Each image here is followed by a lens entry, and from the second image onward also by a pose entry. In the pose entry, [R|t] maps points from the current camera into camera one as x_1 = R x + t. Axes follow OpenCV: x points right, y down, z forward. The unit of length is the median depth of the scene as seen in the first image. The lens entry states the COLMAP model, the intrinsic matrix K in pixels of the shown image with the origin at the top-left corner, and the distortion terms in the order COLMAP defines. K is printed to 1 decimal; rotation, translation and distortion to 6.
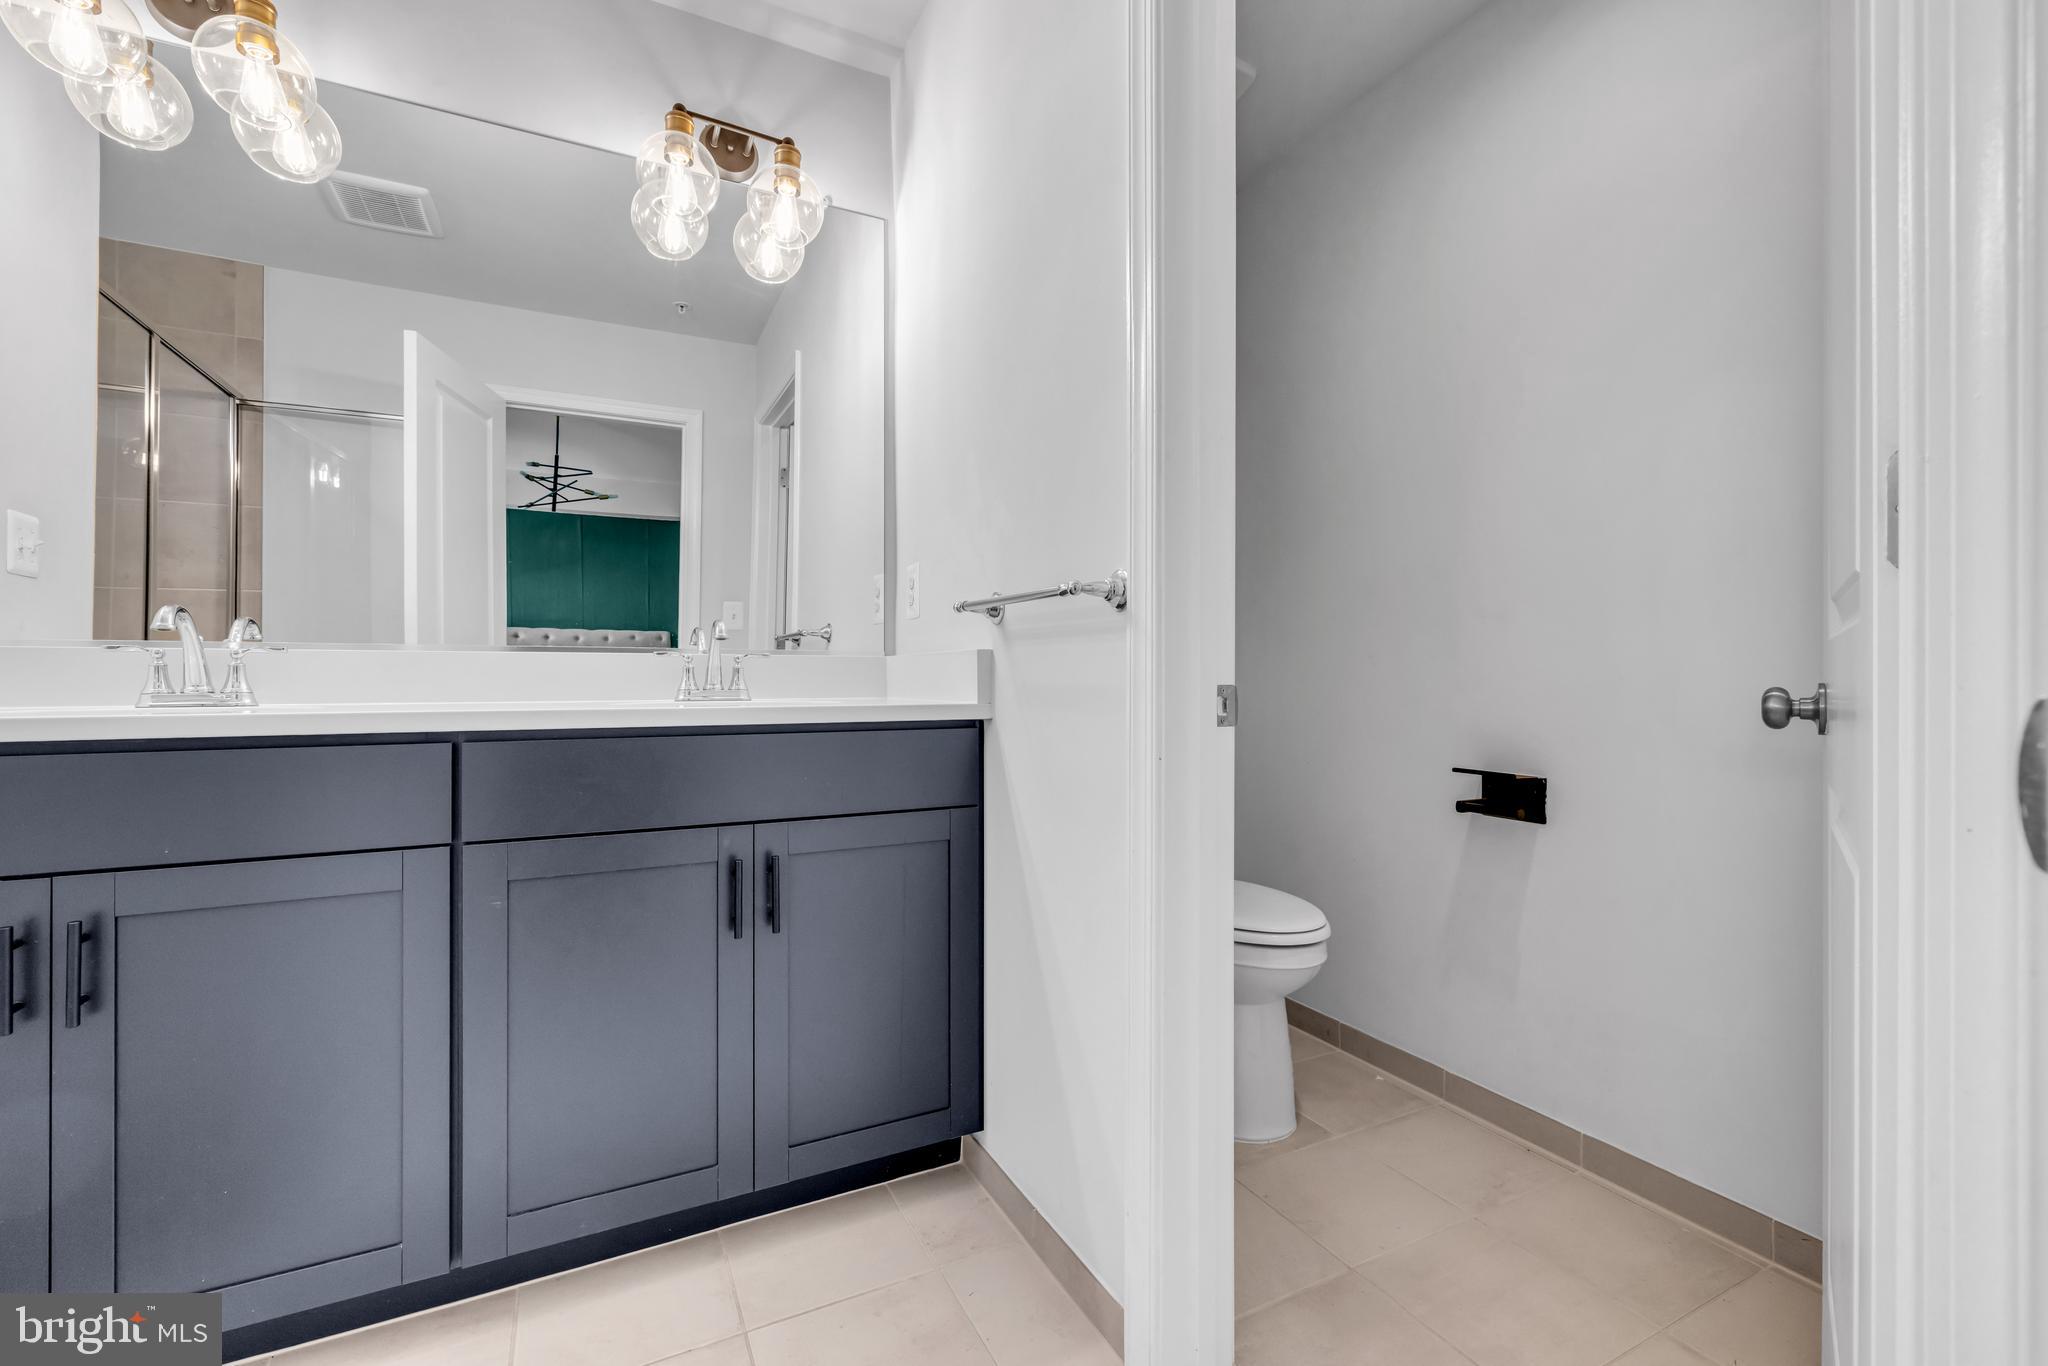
lens RADIAL K [[864.0, 0, 989.2], [0, 864.0, 676.6], [0, 0, 1]] dist [-0.001285, -0.000126]
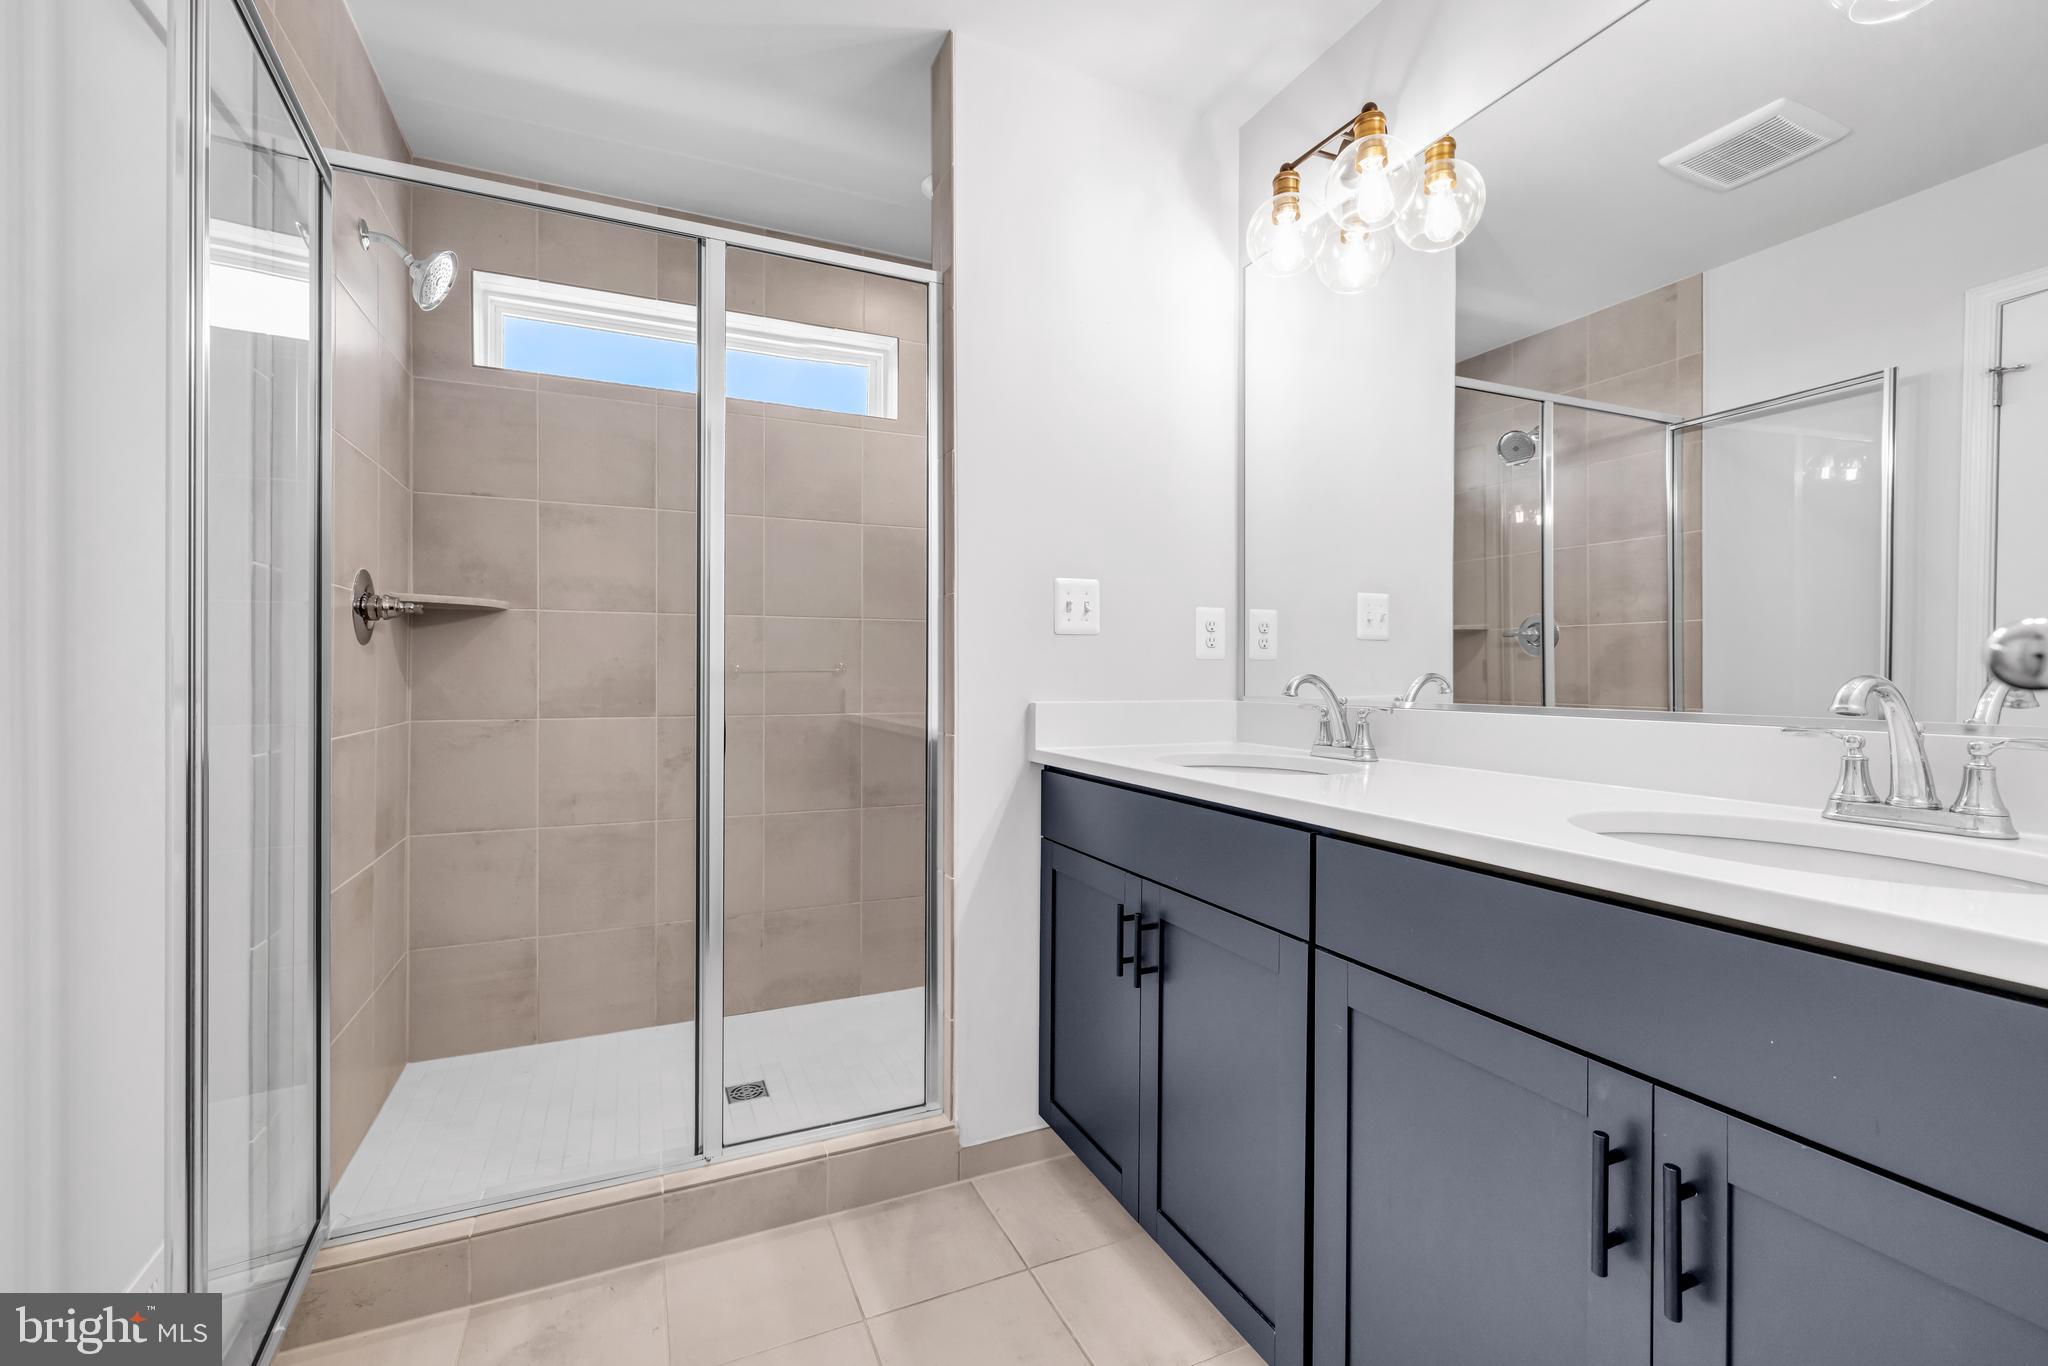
lens RADIAL K [[864.0, 0, 989.2], [0, 864.0, 676.6], [0, 0, 1]] dist [-0.001285, -0.000126]
pose [[-0.032447, -0.000961, -0.999473, 0.146030], [-0.003413, 0.999994, -0.000851, -0.039968], [0.999468, 0.003384, -0.032450, 0.306562]]
